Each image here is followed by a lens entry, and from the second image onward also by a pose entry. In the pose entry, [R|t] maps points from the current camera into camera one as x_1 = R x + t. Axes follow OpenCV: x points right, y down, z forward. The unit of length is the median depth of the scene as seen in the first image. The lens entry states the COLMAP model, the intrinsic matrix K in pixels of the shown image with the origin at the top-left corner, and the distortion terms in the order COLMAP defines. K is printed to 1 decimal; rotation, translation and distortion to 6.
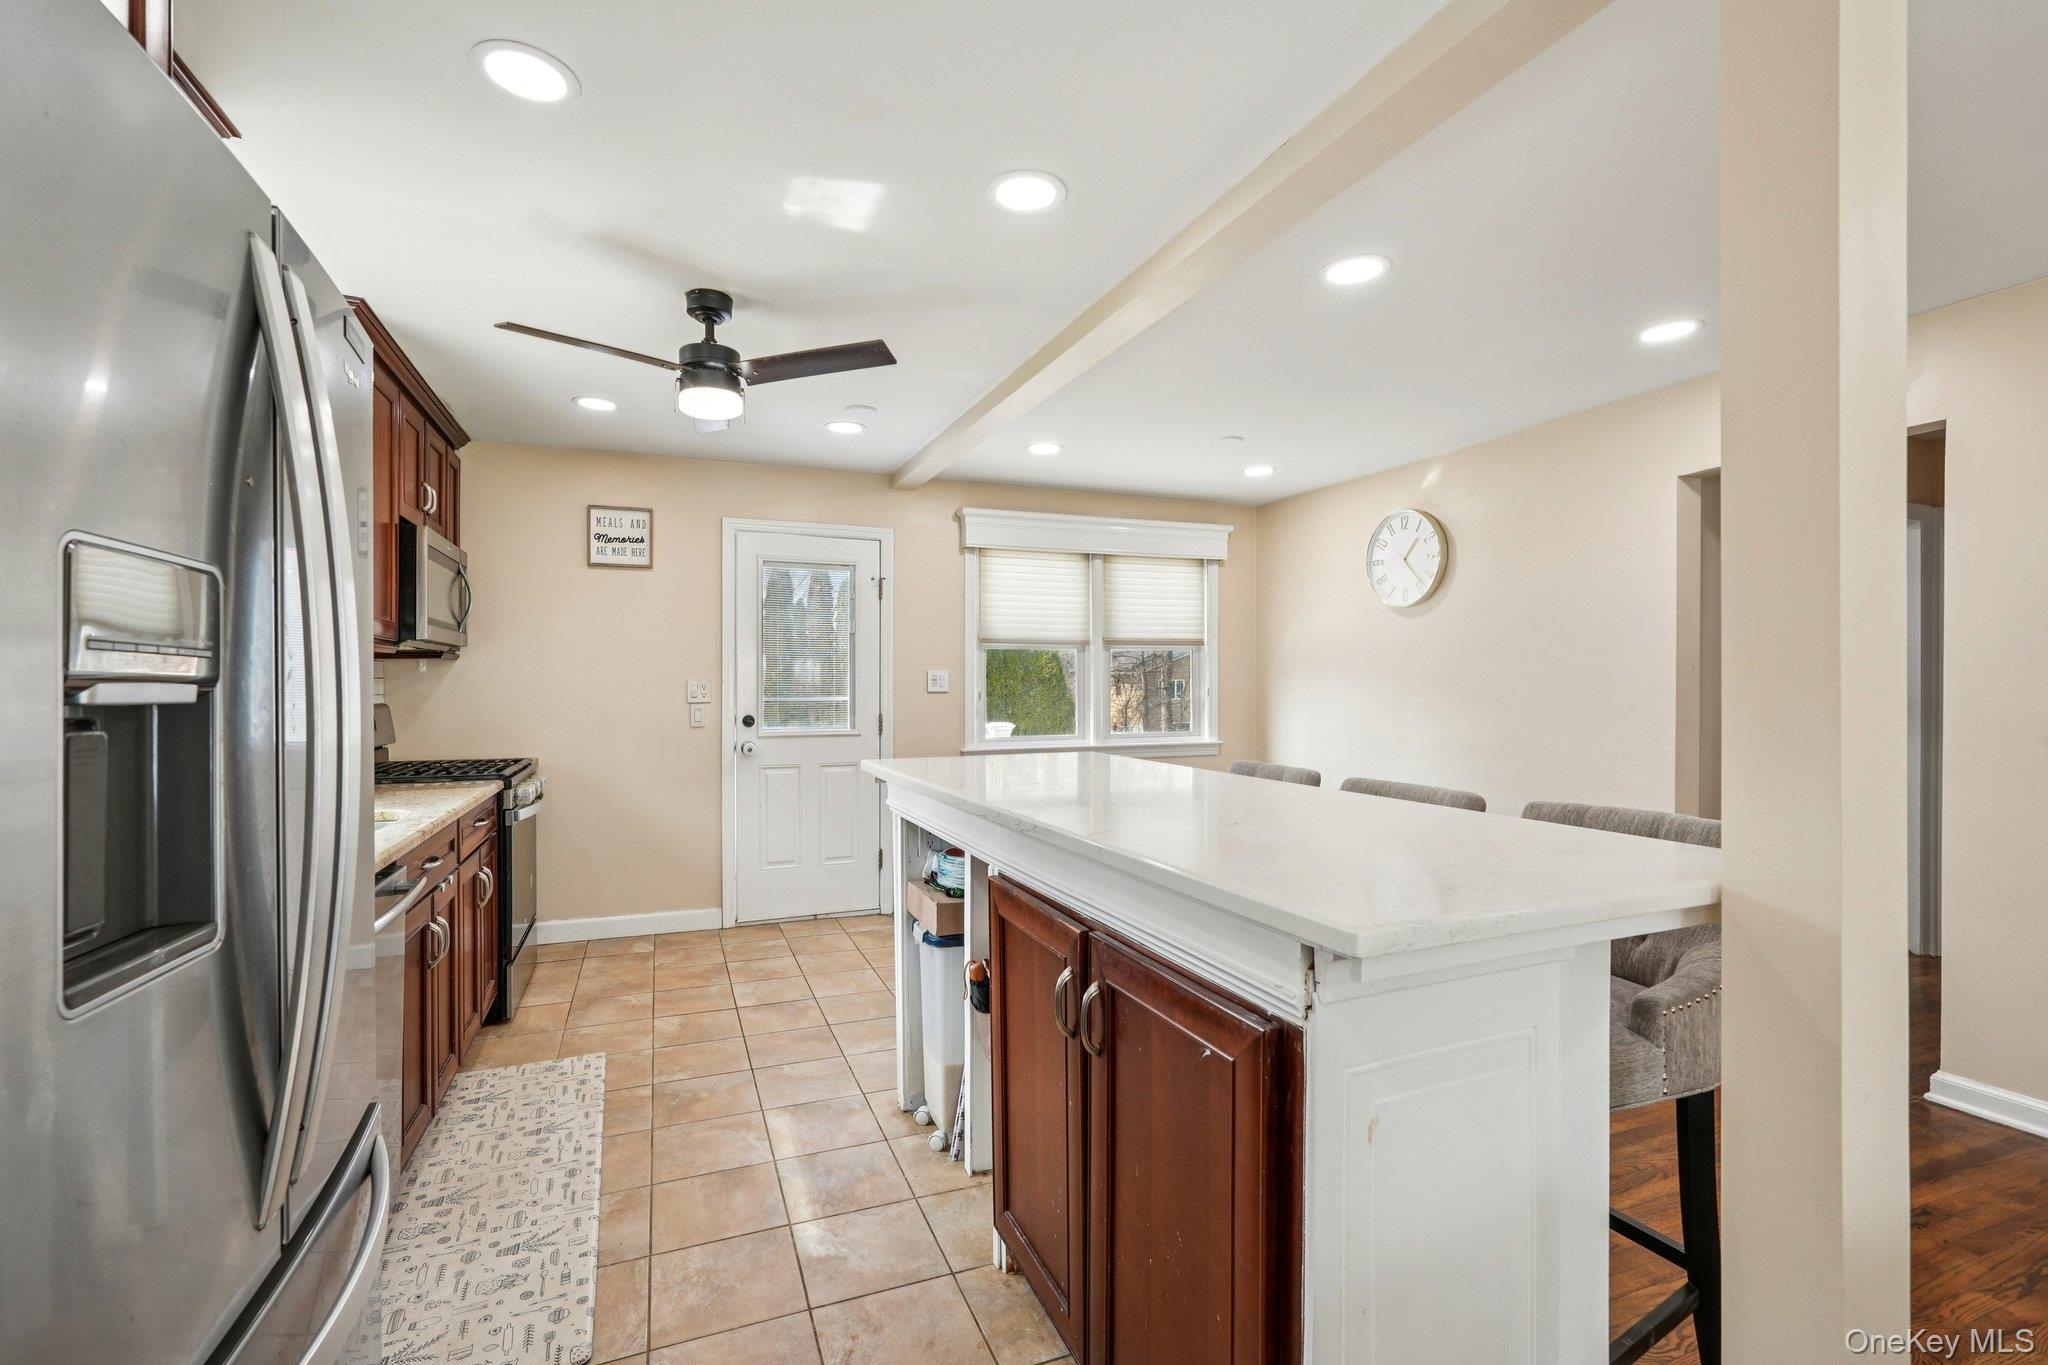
lens RADIAL K [[913.8, 0, 1024.0], [0, 913.8, 682.5], [0, 0, 1]] dist [0.000512, 0.000424]
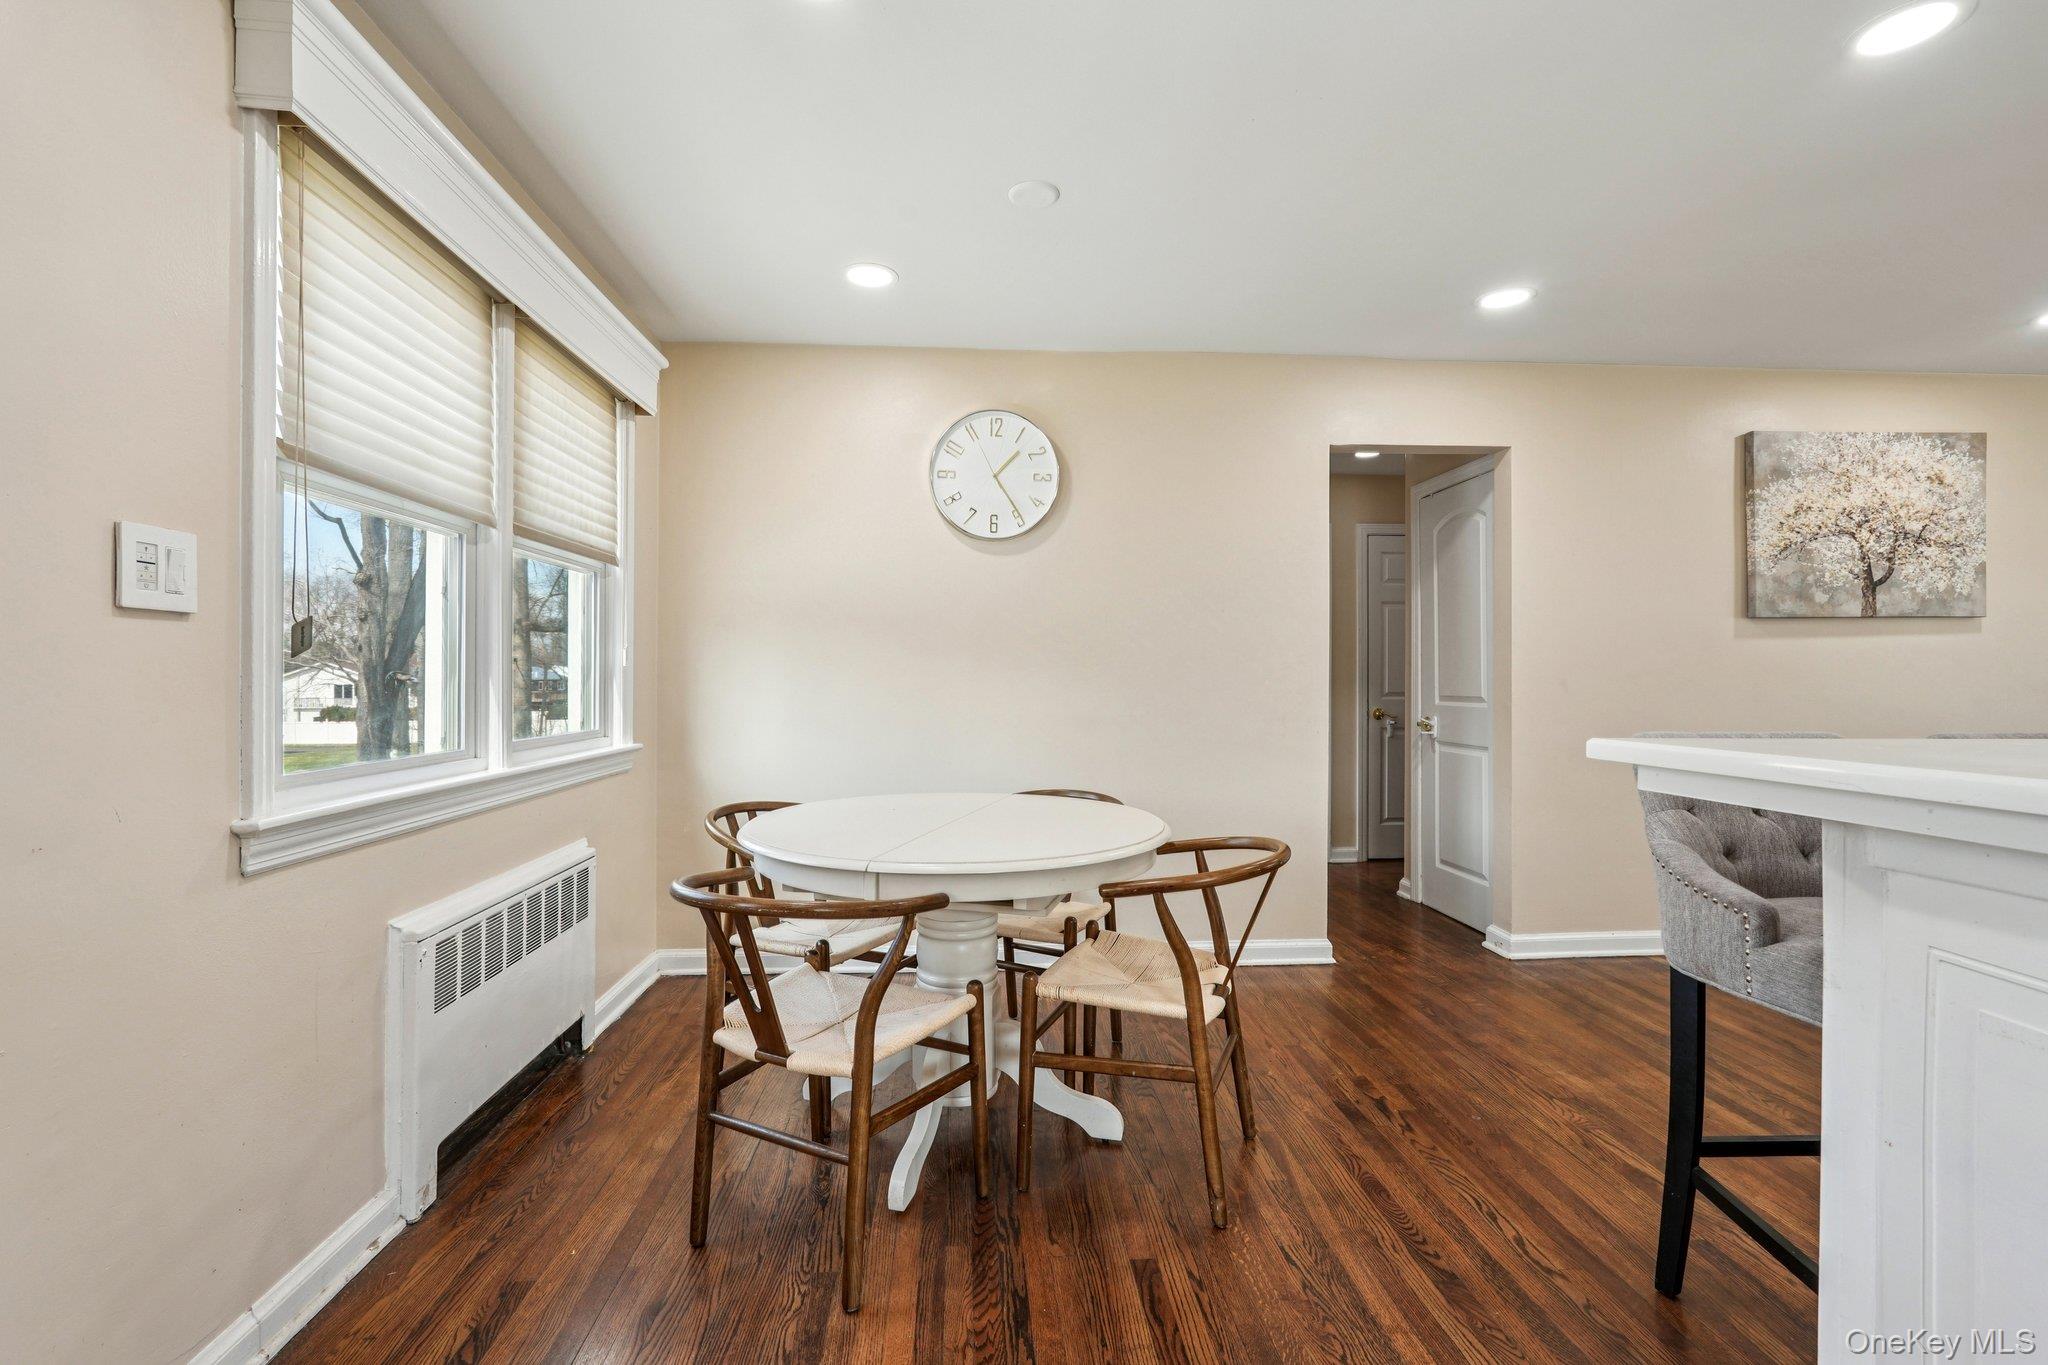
lens RADIAL K [[913.8, 0, 1024.0], [0, 913.8, 682.5], [0, 0, 1]] dist [0.000512, 0.000424]
pose [[0.303774, -0.001932, 0.952742, -0.261953], [0.002078, 0.999997, 0.001365, 0.029627], [-0.952742, 0.001565, 0.303777, 0.692567]]
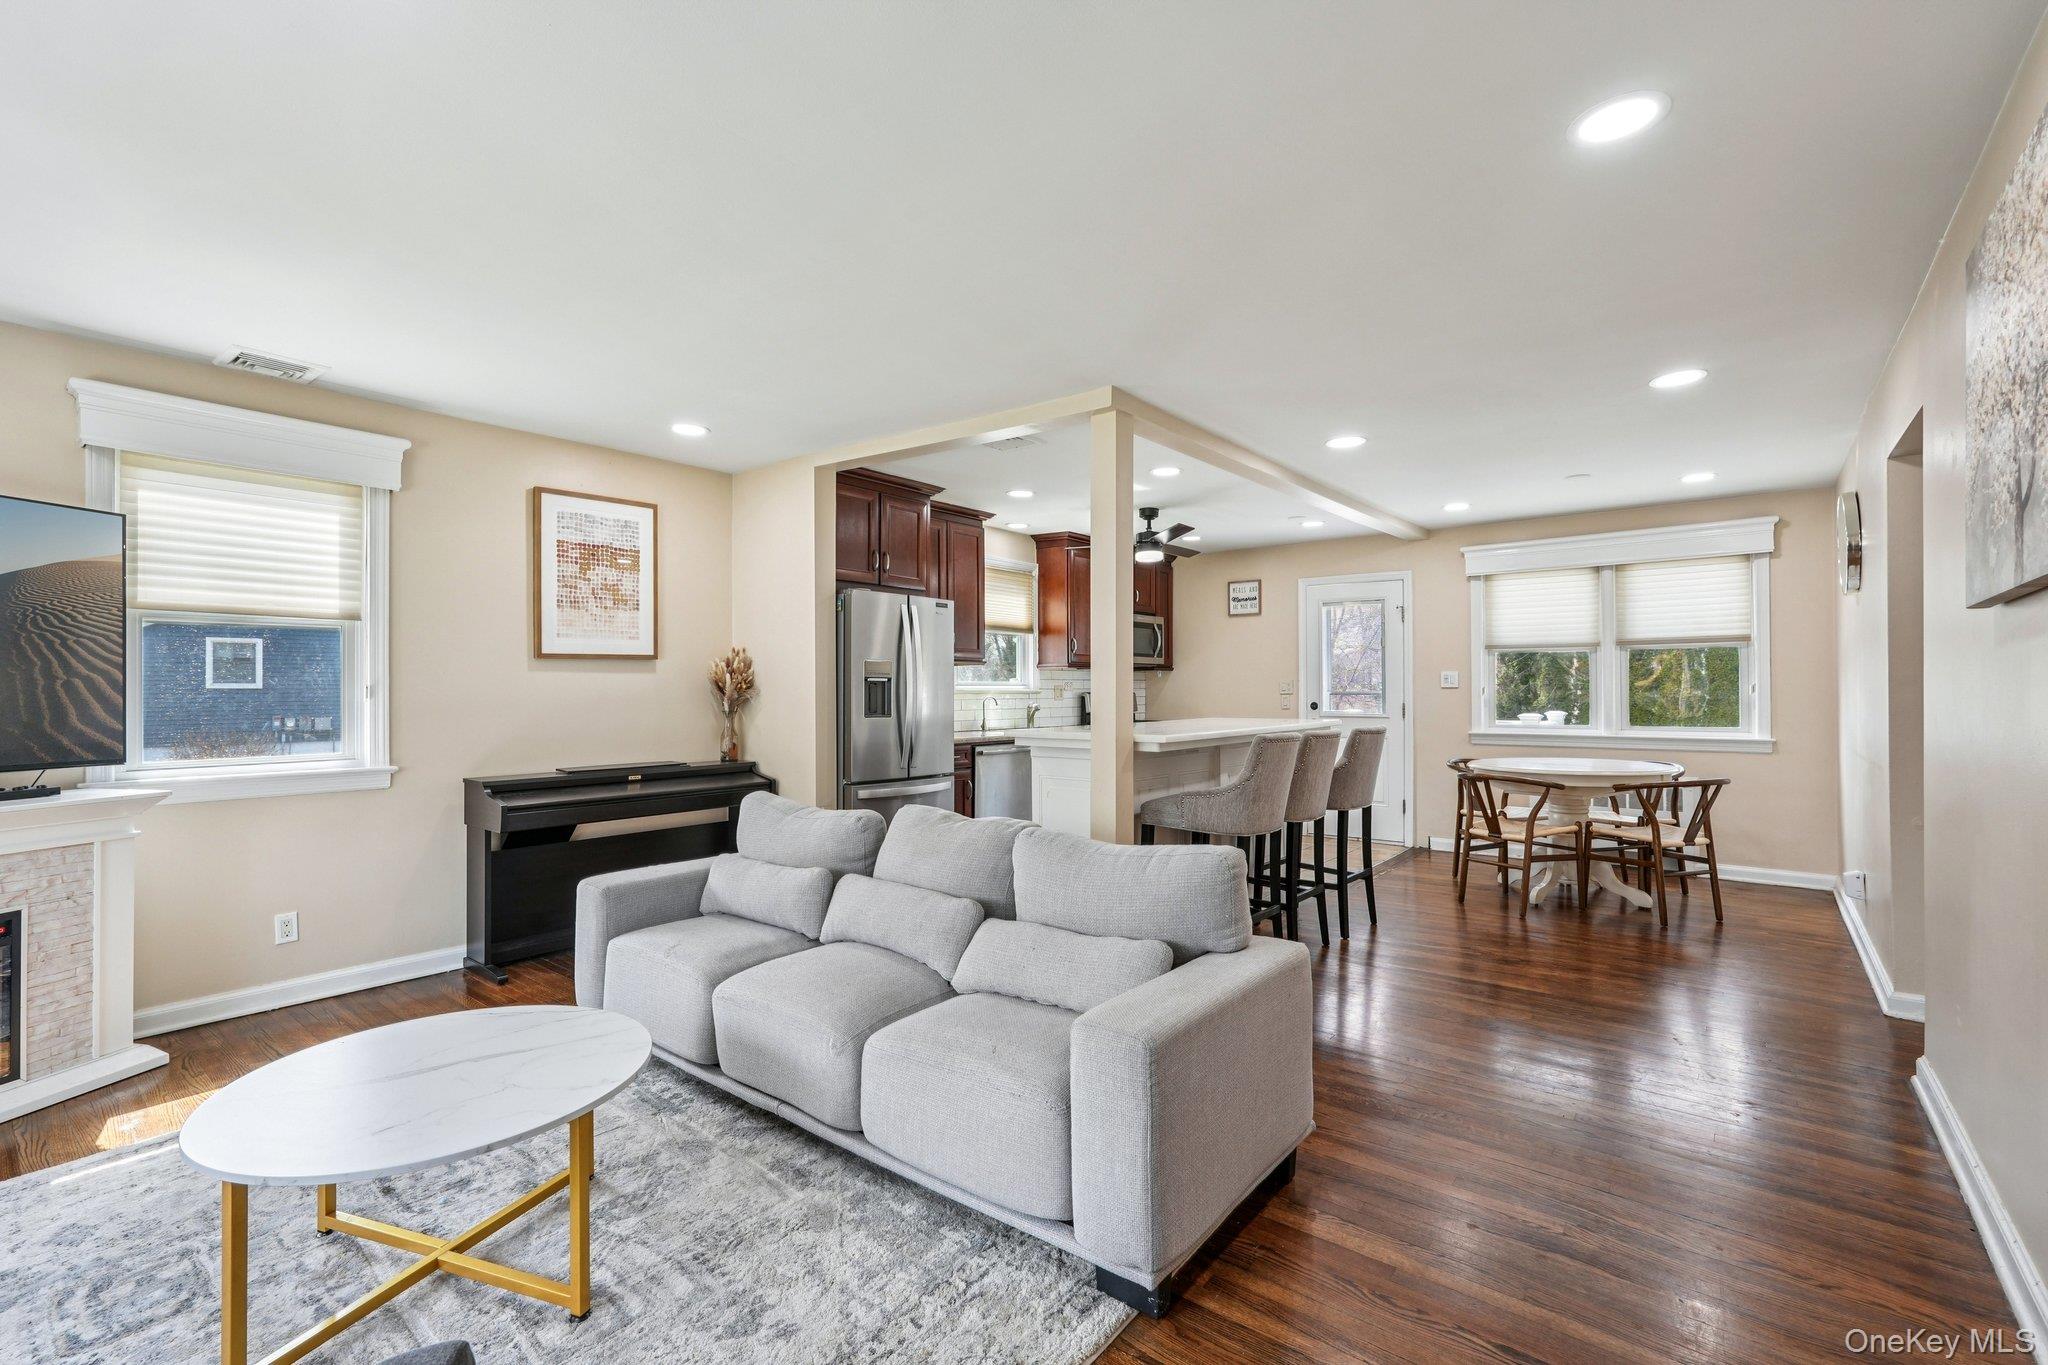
lens RADIAL K [[913.8, 0, 1024.0], [0, 913.8, 682.5], [0, 0, 1]] dist [0.000512, 0.000424]
pose [[0.499023, -0.005915, -0.866568, 0.743511], [0.003581, 0.999982, -0.004764, 0.007076], [0.866581, -0.000726, 0.499036, -0.200477]]
